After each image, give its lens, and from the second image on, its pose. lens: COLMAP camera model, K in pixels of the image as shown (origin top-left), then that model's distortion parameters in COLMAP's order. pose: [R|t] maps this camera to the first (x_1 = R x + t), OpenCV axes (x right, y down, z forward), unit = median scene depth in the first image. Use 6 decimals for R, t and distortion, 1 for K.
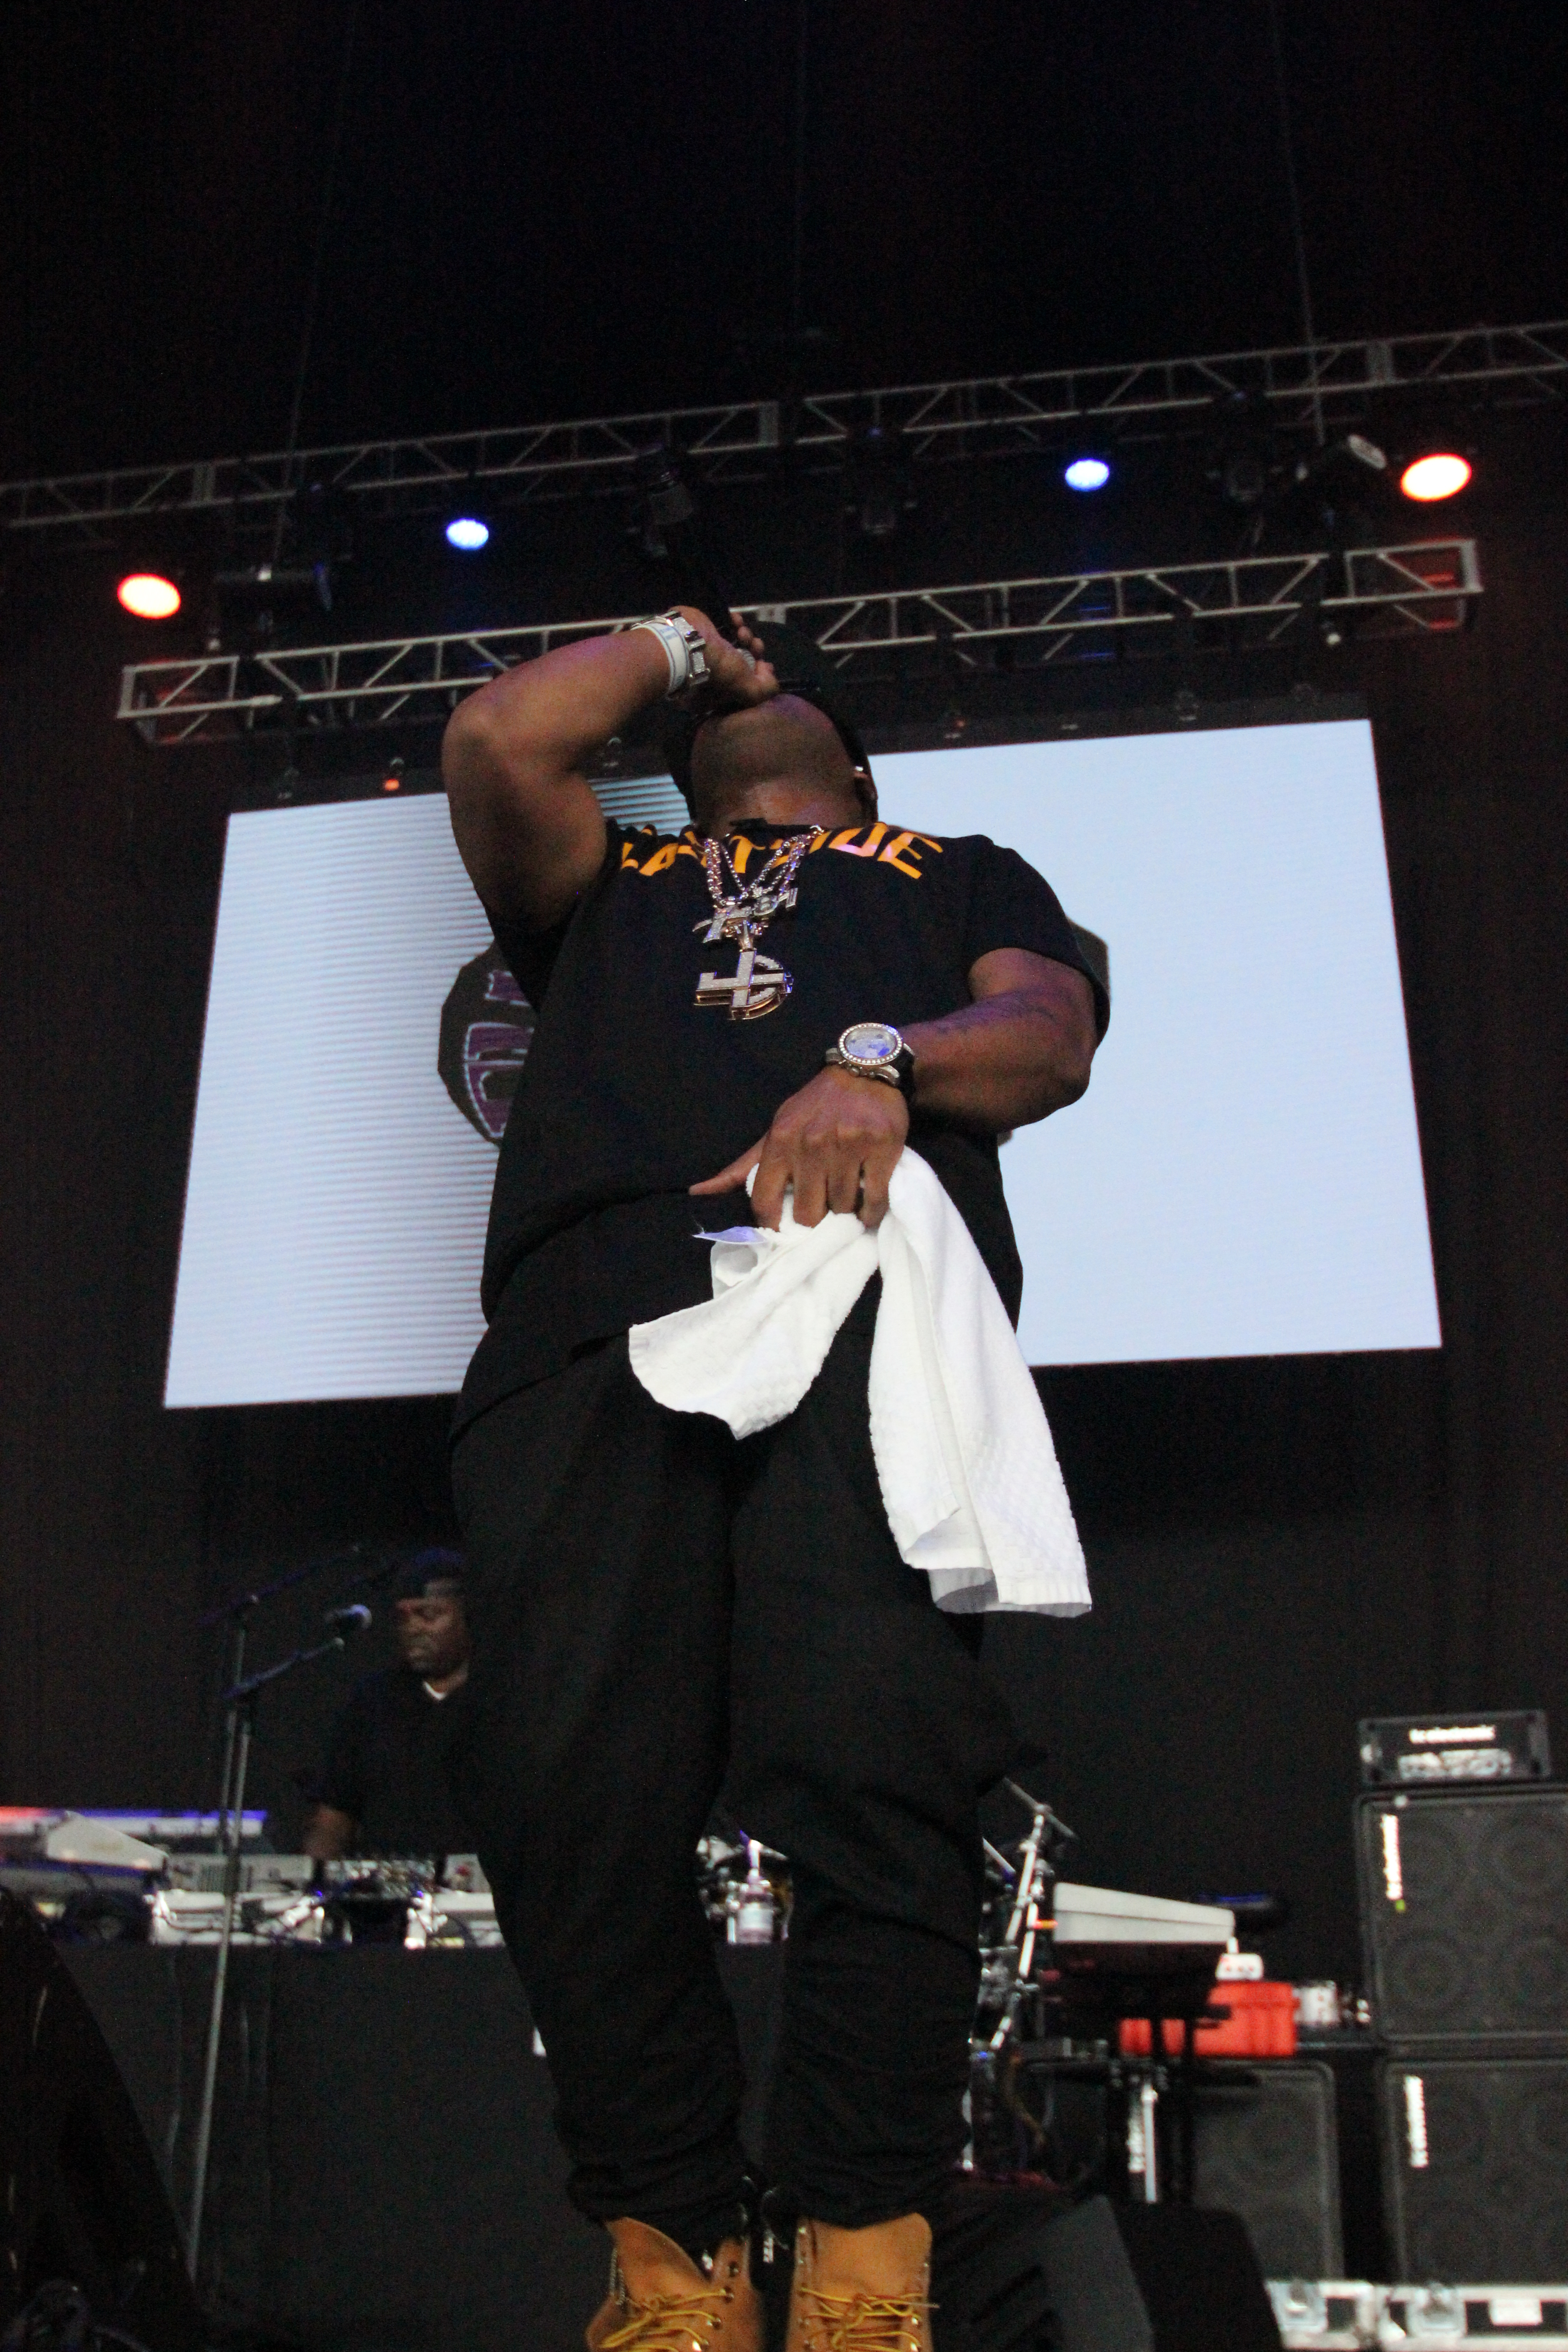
lens RADIAL K [[2461.8, 0, 781.5], [0, 2461.8, 1242.0], [0, 0, 1]] dist [-0.071900, 0.034250]
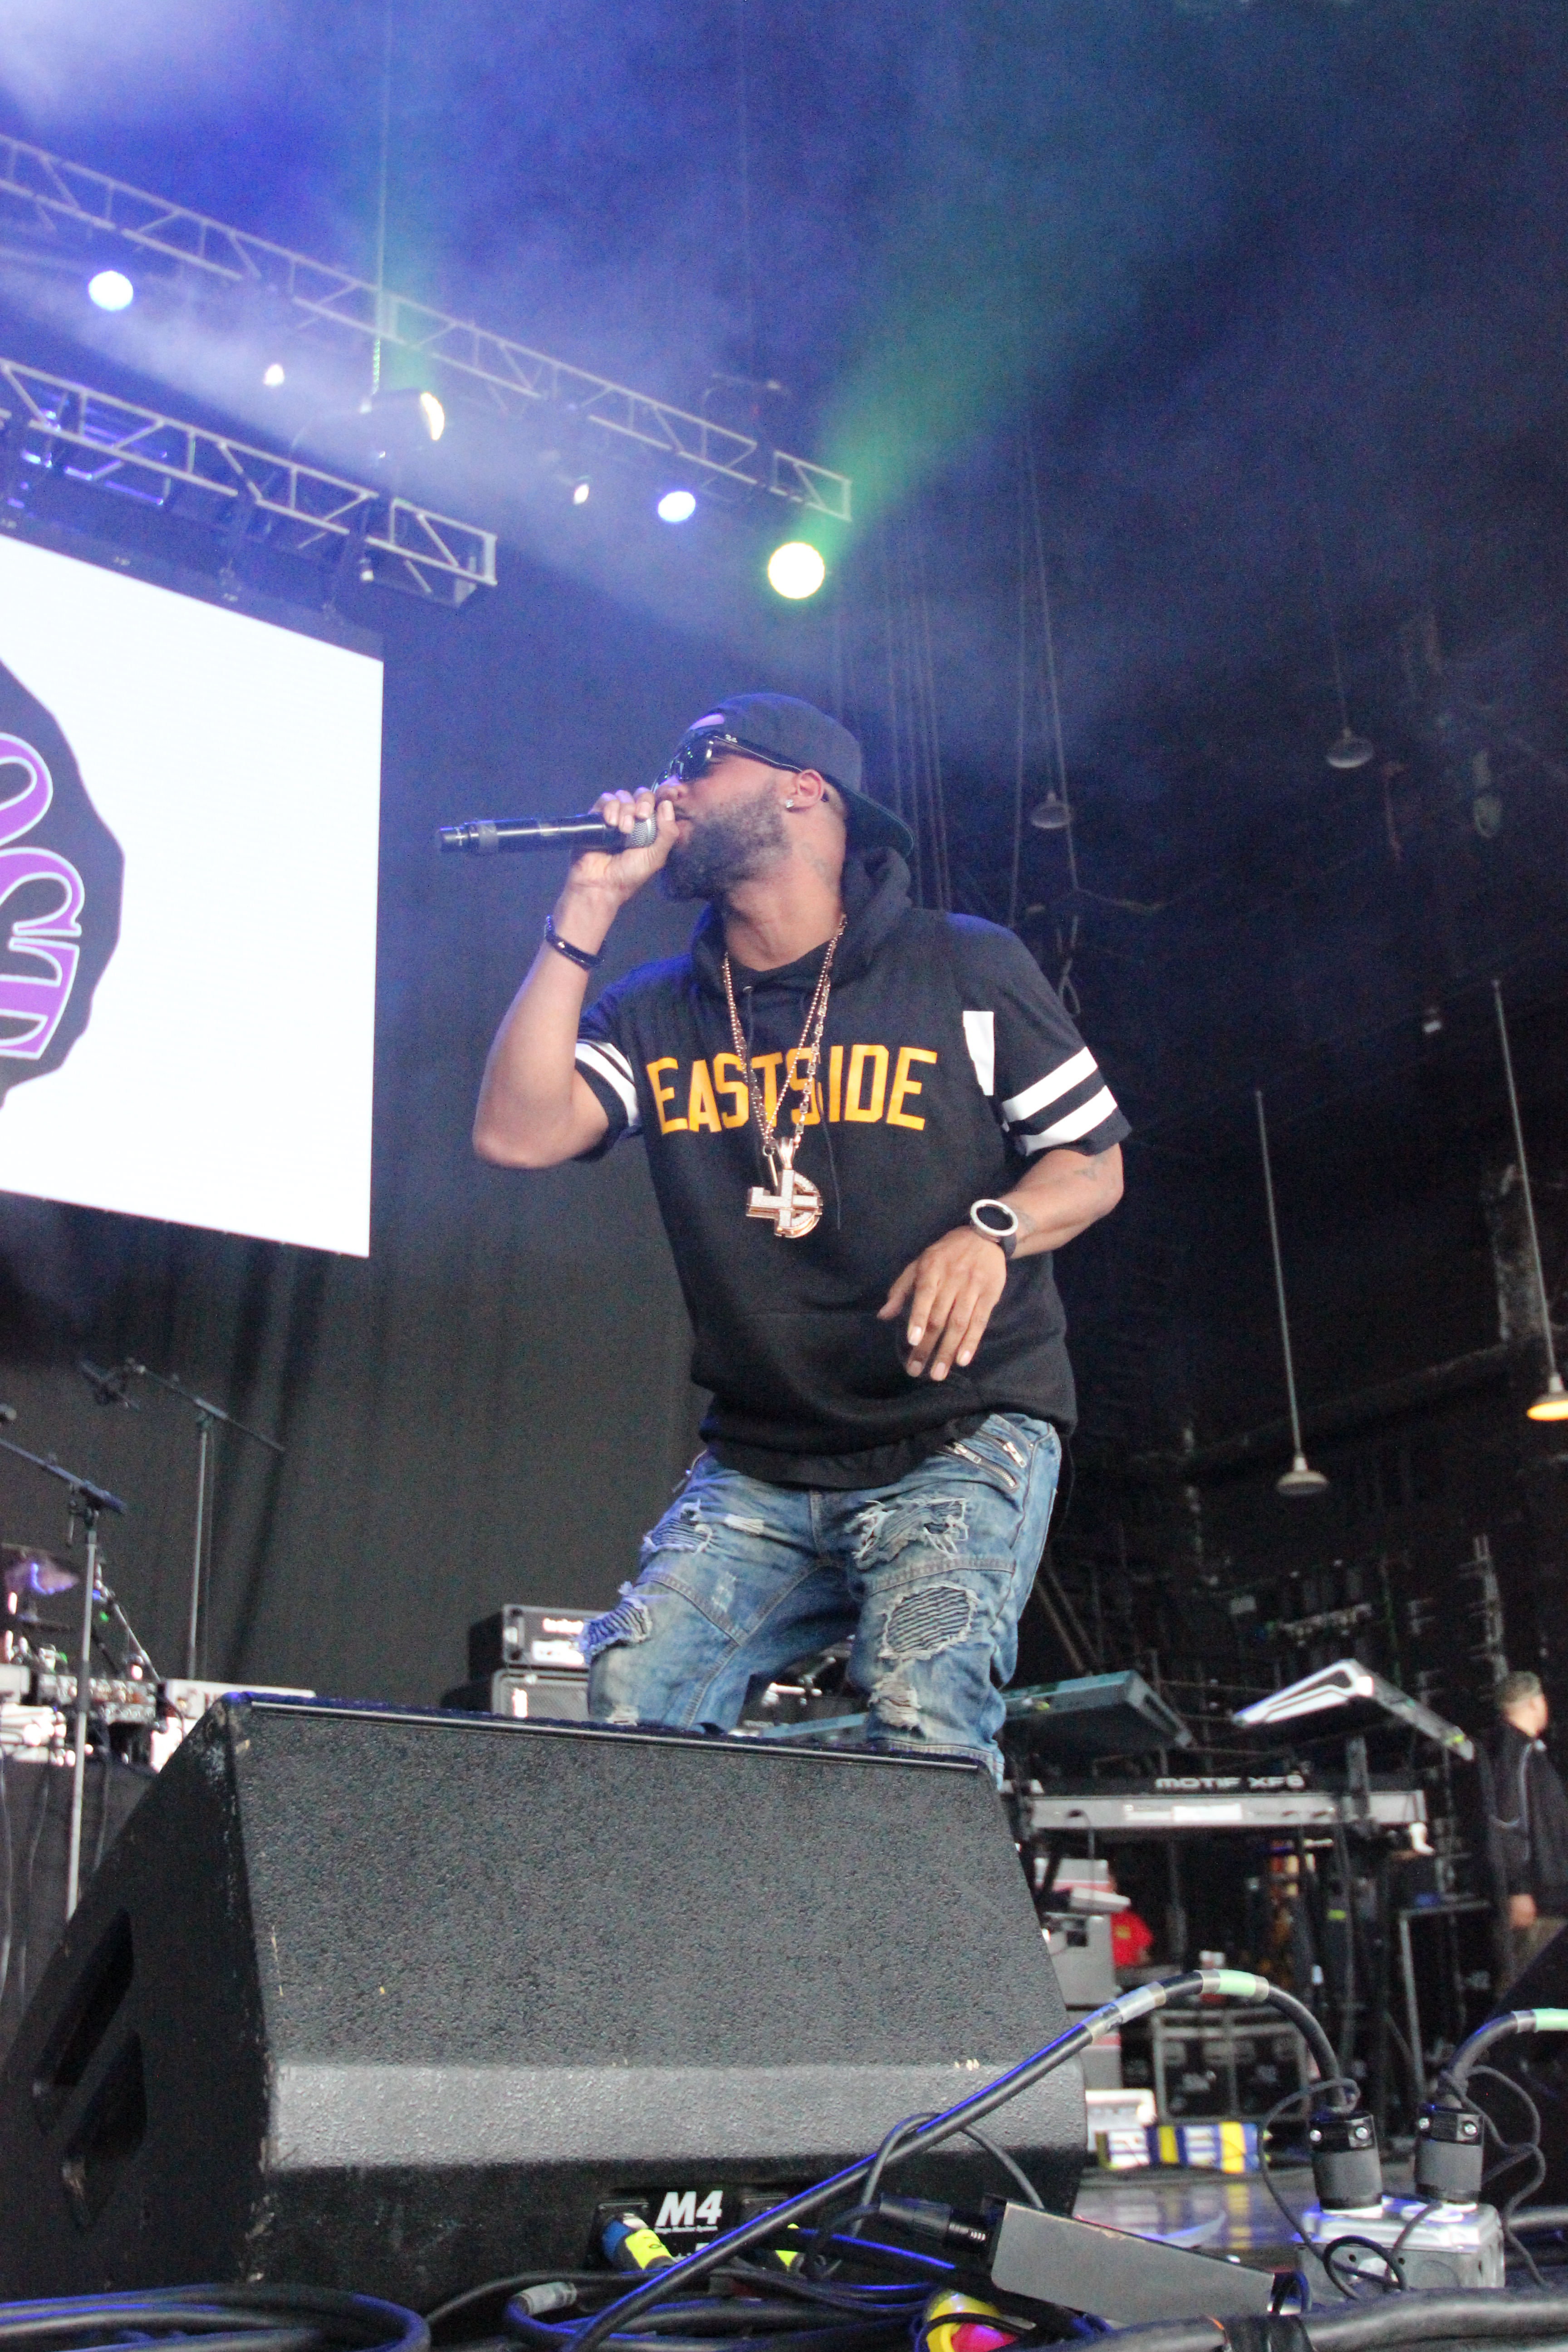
lens RADIAL K [[2488.9, 0, 734.9], [0, 2488.9, 1174.3], [0, 0, 1]] dist [-0.078546, 0.053448]
pose [[0.721169, 0.219765, 0.656977, -0.300163], [-0.251117, 0.966779, -0.047743, 0.016871], [-0.645644, -0.130547, 0.752397, 0.047142]]
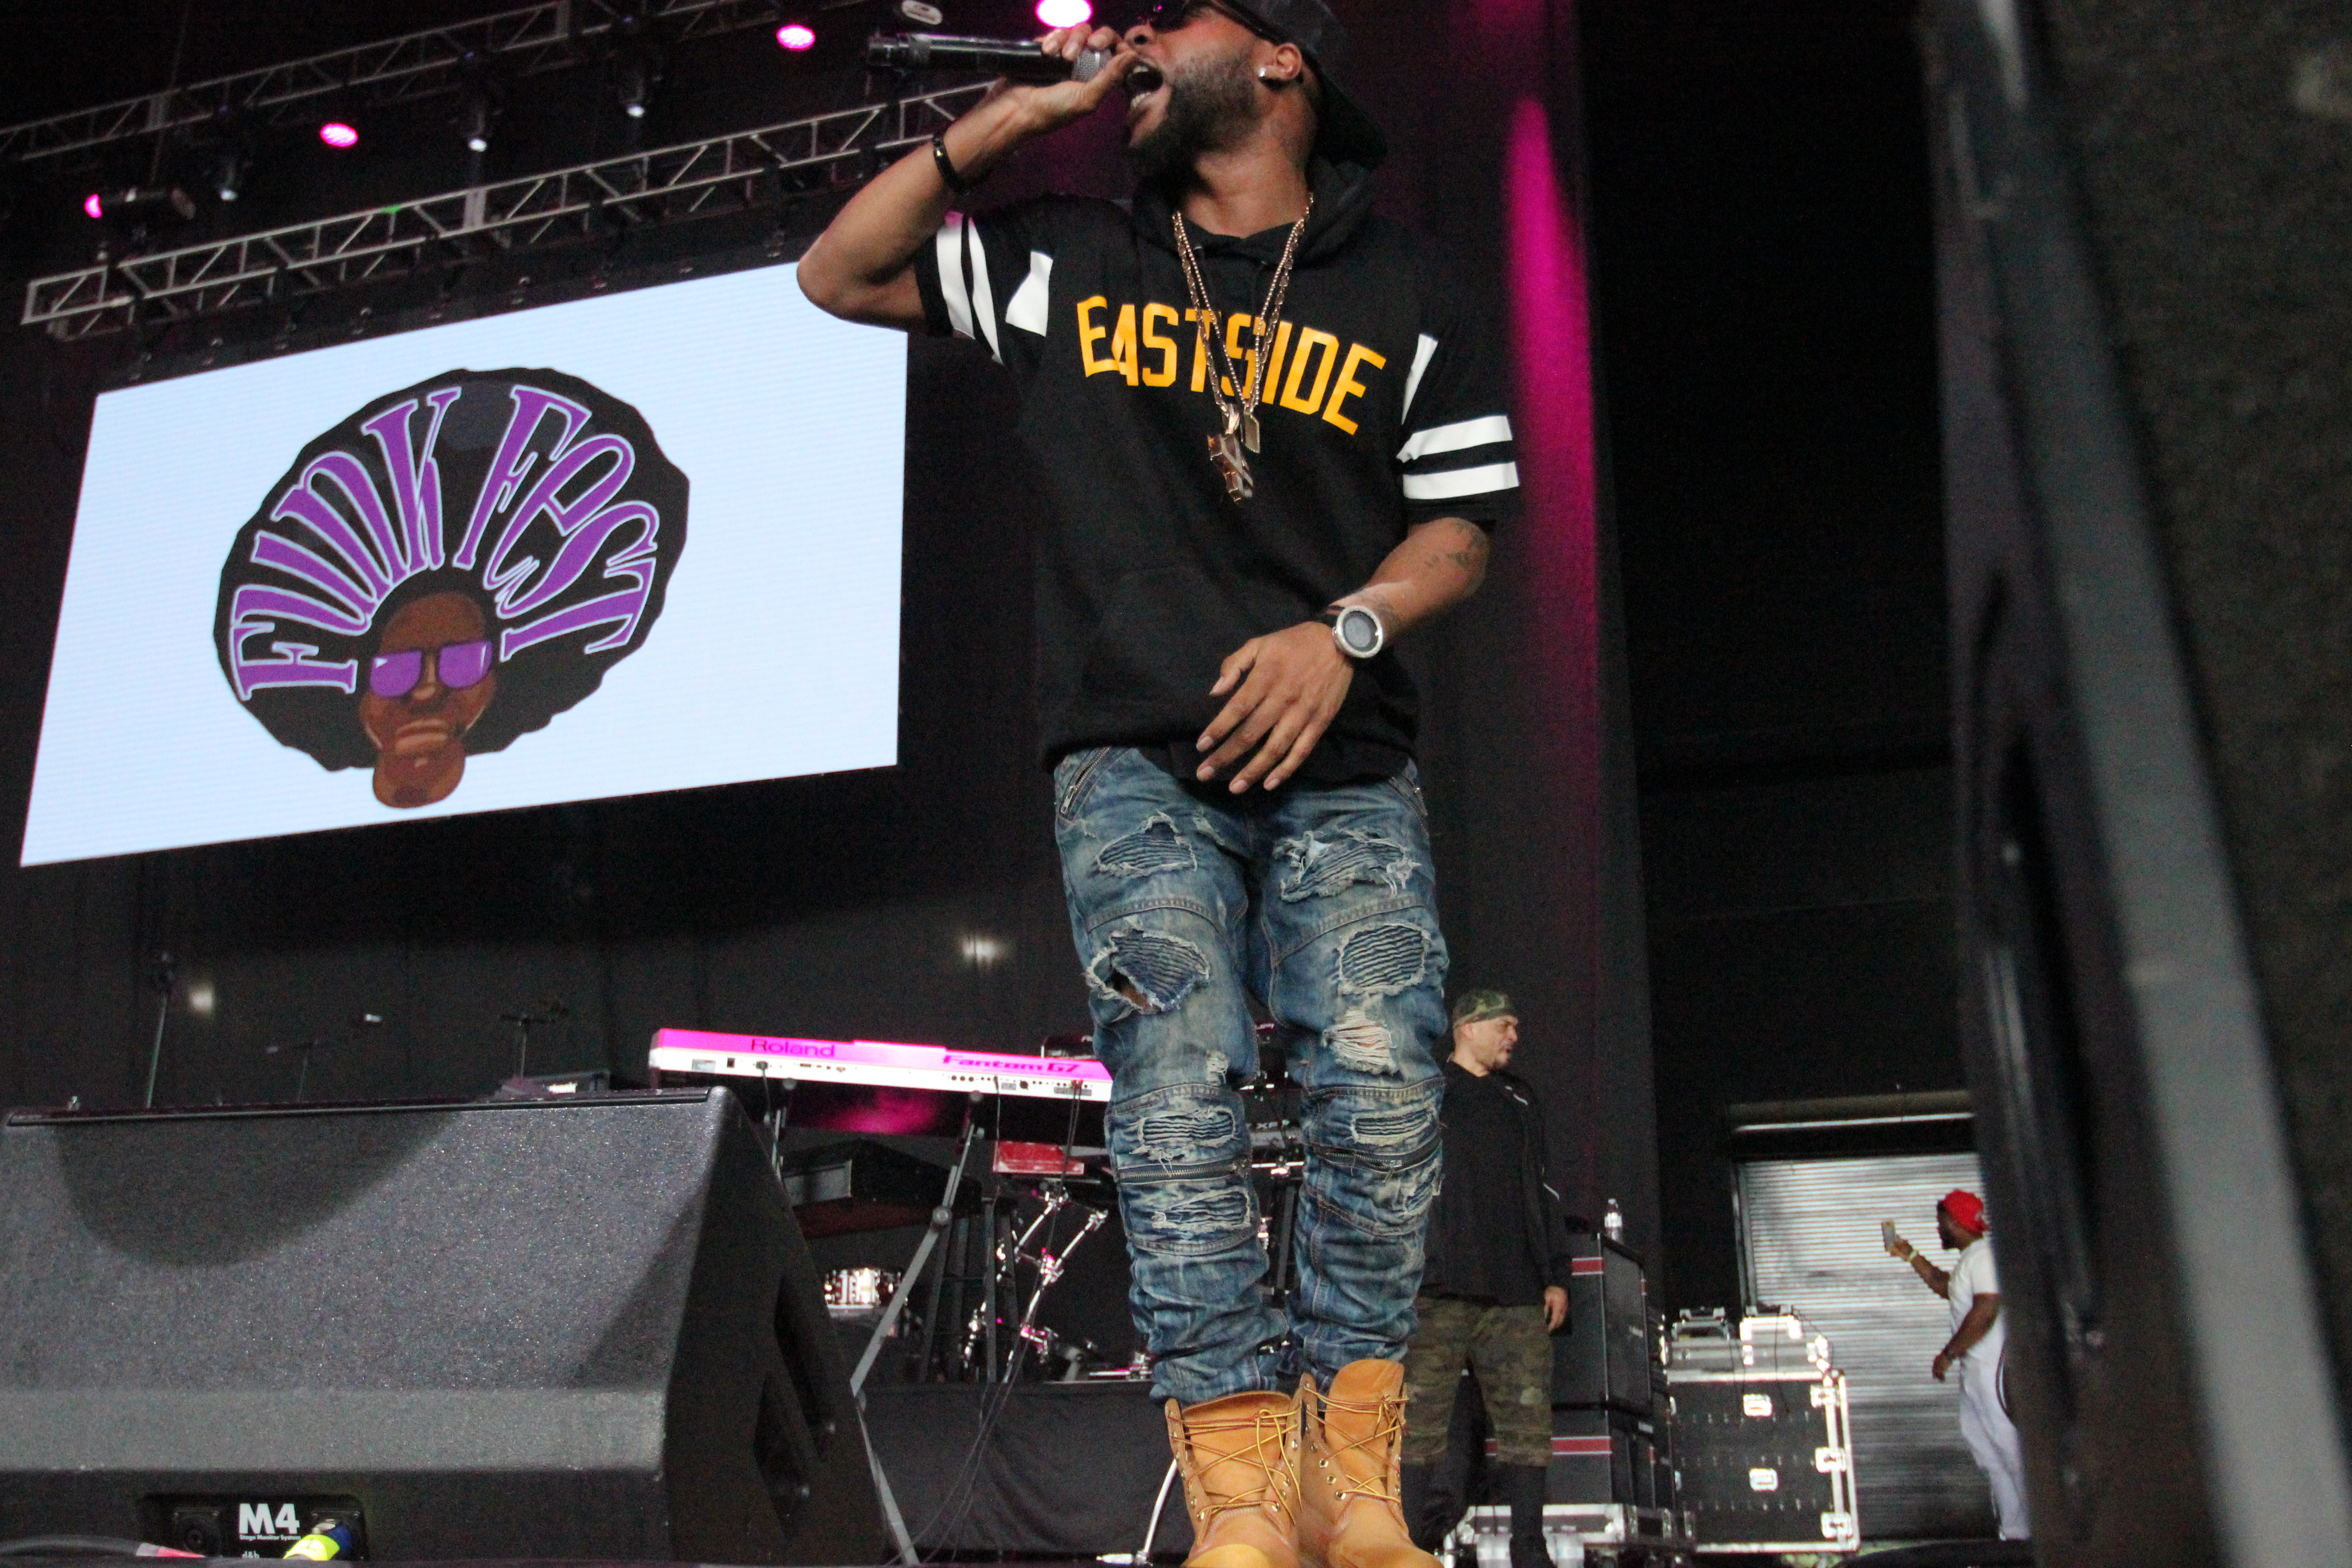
lens RADIAL K [[2146.4, 0, 1118.1], [0, 2146.4, 754.0], [0, 0, 1]] dist [-0.070735, 0.036393]
pose [[0.991602, -0.062399, -0.113275, 0.427904], [0.070421, 0.995179, 0.068257, -0.024064], [0.108469, -0.075661, 0.991216, -0.060597]]
